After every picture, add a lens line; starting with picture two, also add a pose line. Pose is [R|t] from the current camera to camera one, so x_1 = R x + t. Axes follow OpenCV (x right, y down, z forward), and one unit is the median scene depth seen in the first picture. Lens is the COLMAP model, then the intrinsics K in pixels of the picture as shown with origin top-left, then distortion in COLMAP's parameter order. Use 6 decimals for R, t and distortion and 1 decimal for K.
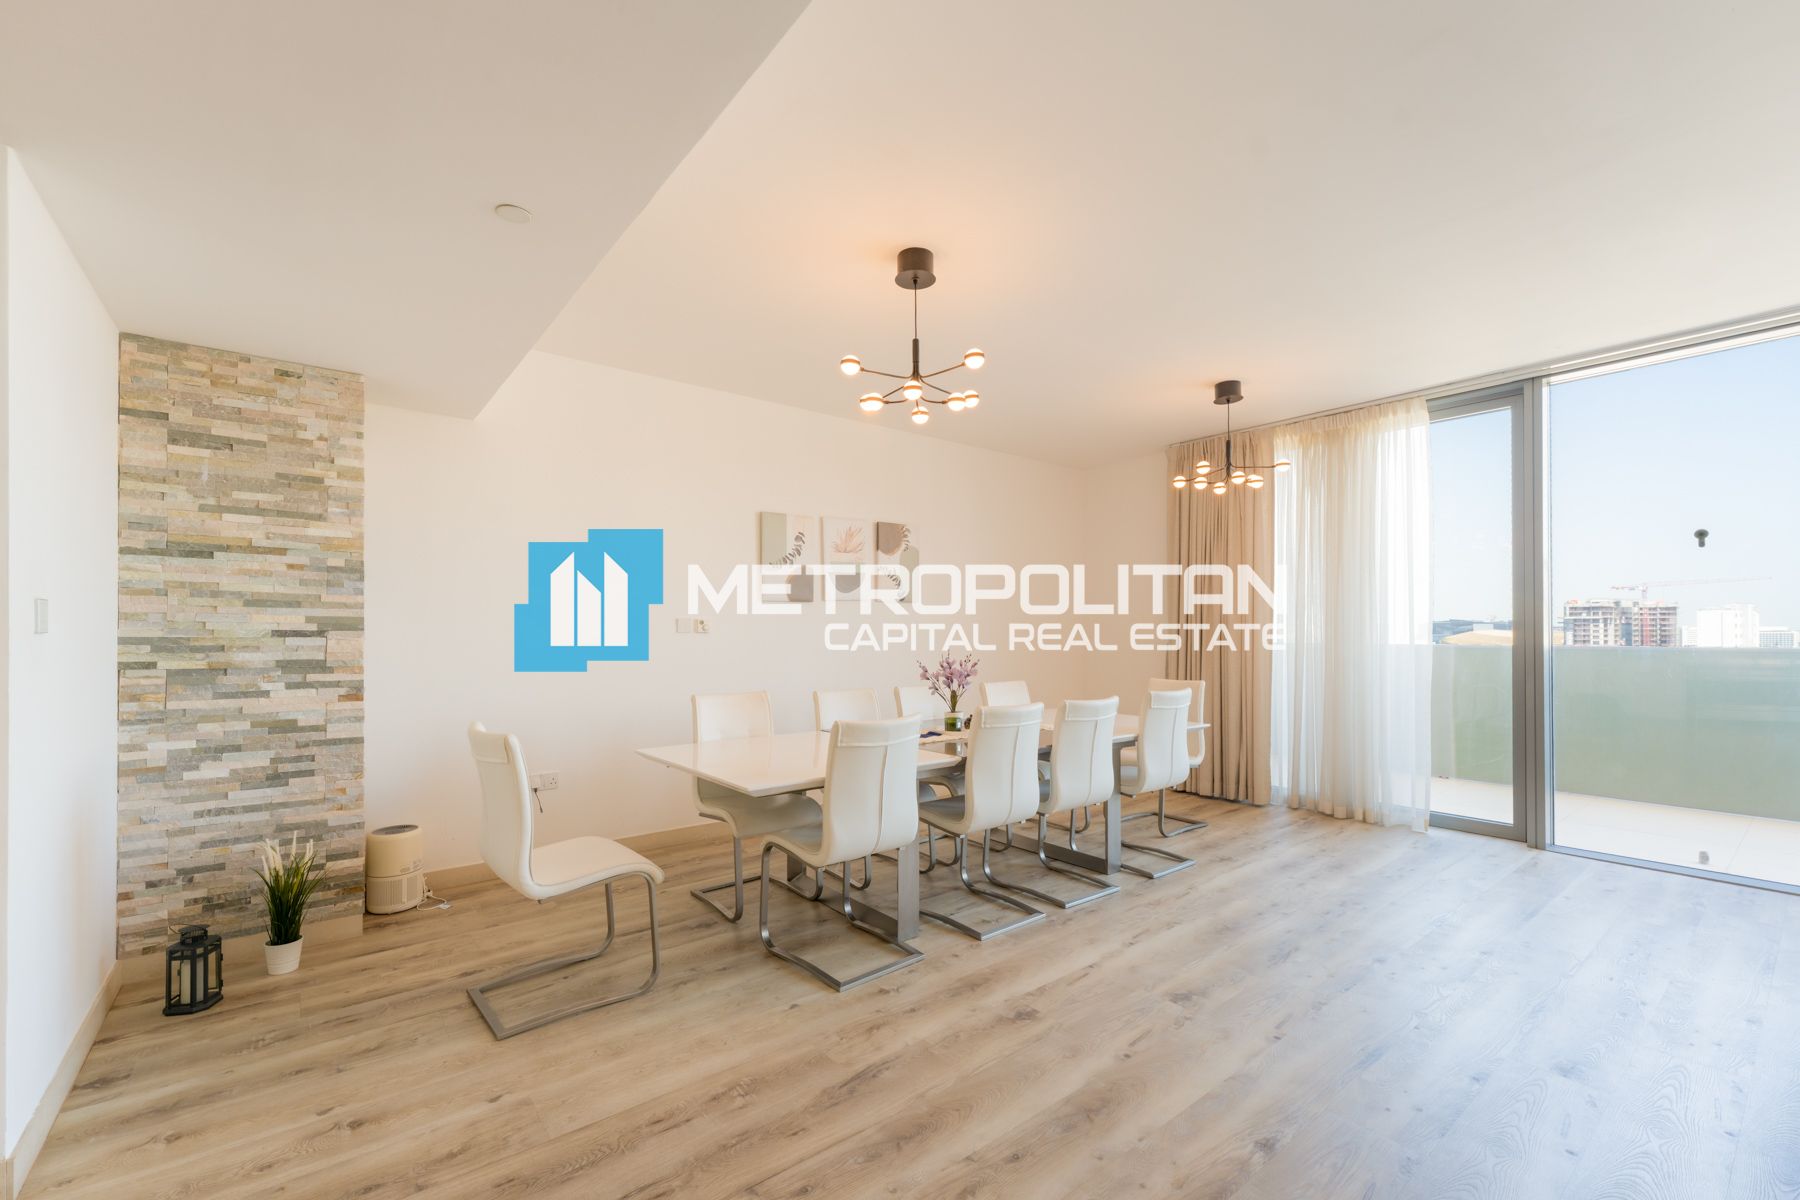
lens RADIAL K [[741.2, 0, 844.9], [0, 741.2, 623.0], [0, 0, 1]] dist [0.000154, 0.000777]
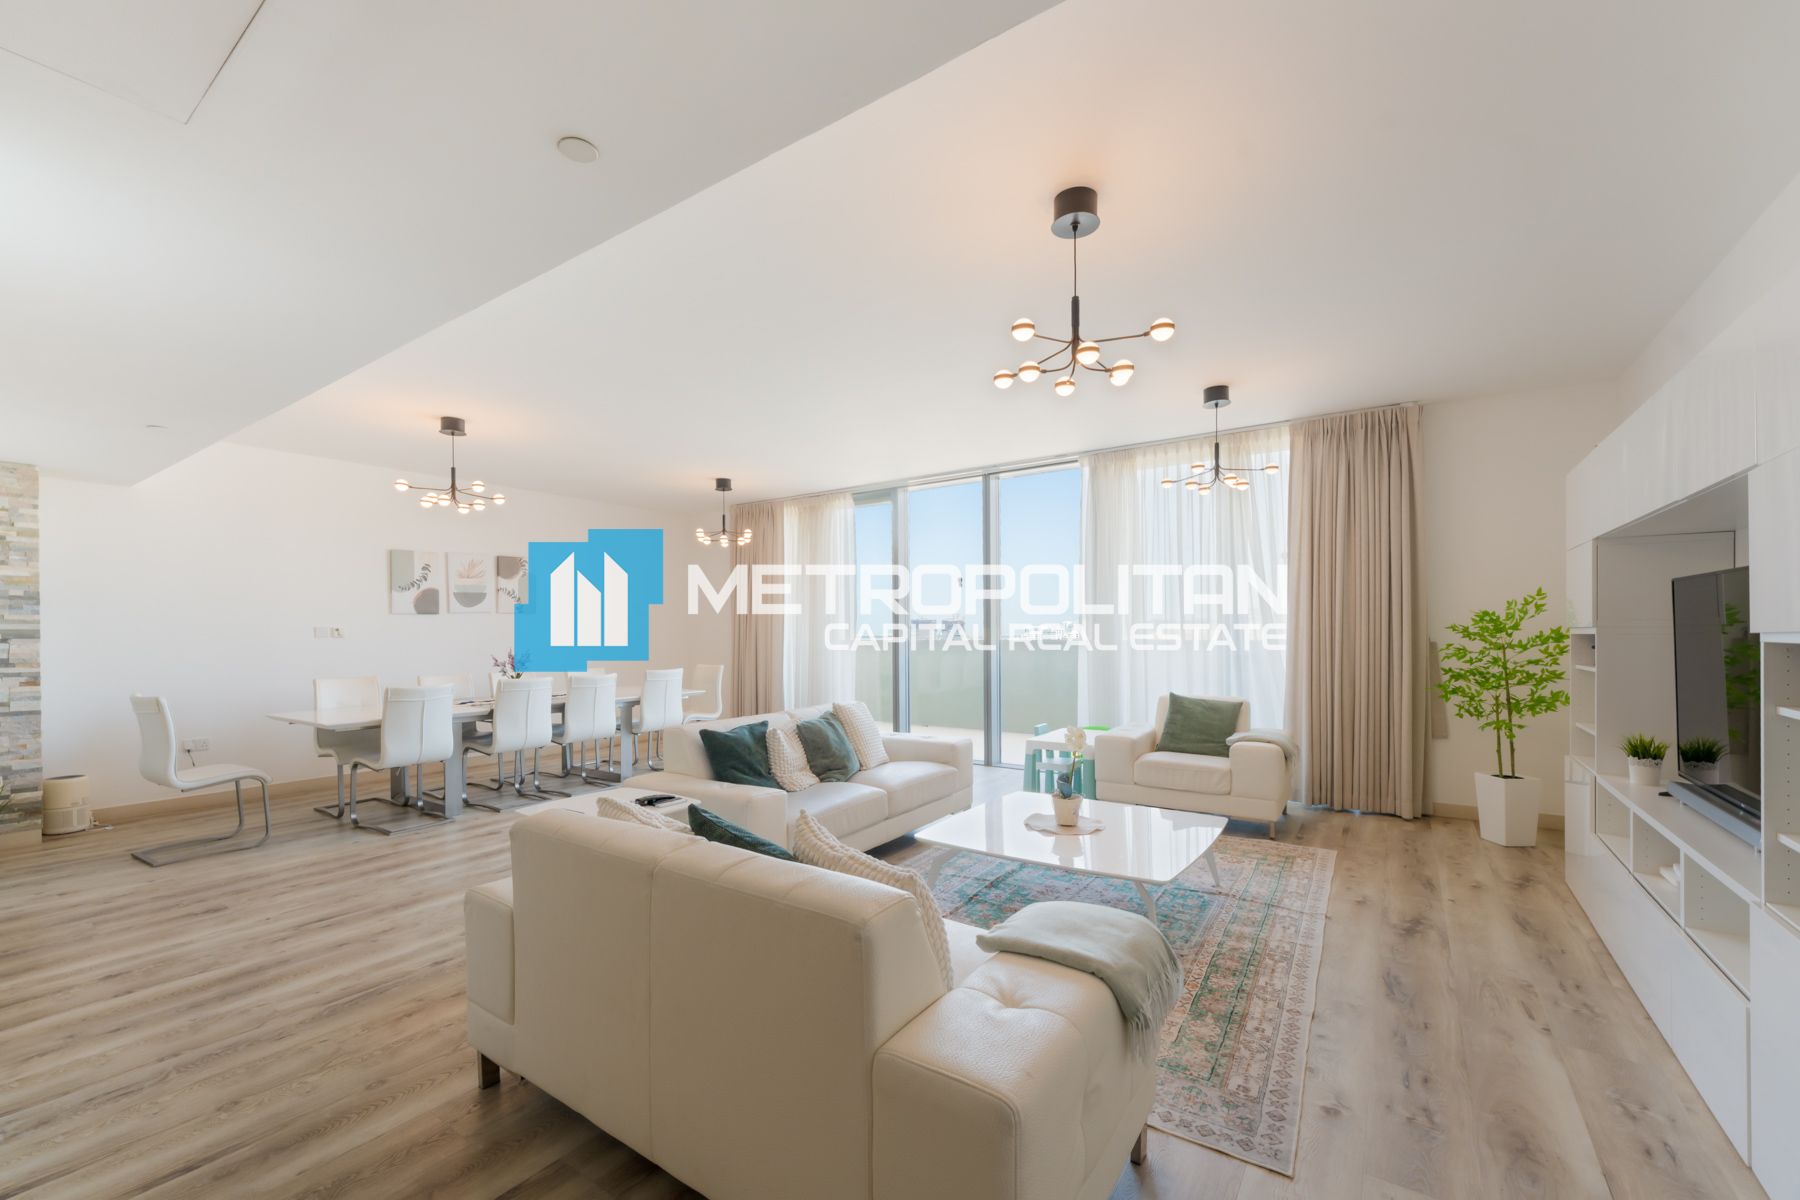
lens RADIAL K [[741.2, 0, 867.1], [0, 741.2, 630.6], [0, 0, 1]] dist [0.000154, 0.000777]
pose [[0.957589, -0.002181, 0.288130, 0.341648], [0.001002, 0.999991, 0.004237, 0.000736], [-0.288137, -0.003769, 0.957582, -0.614628]]
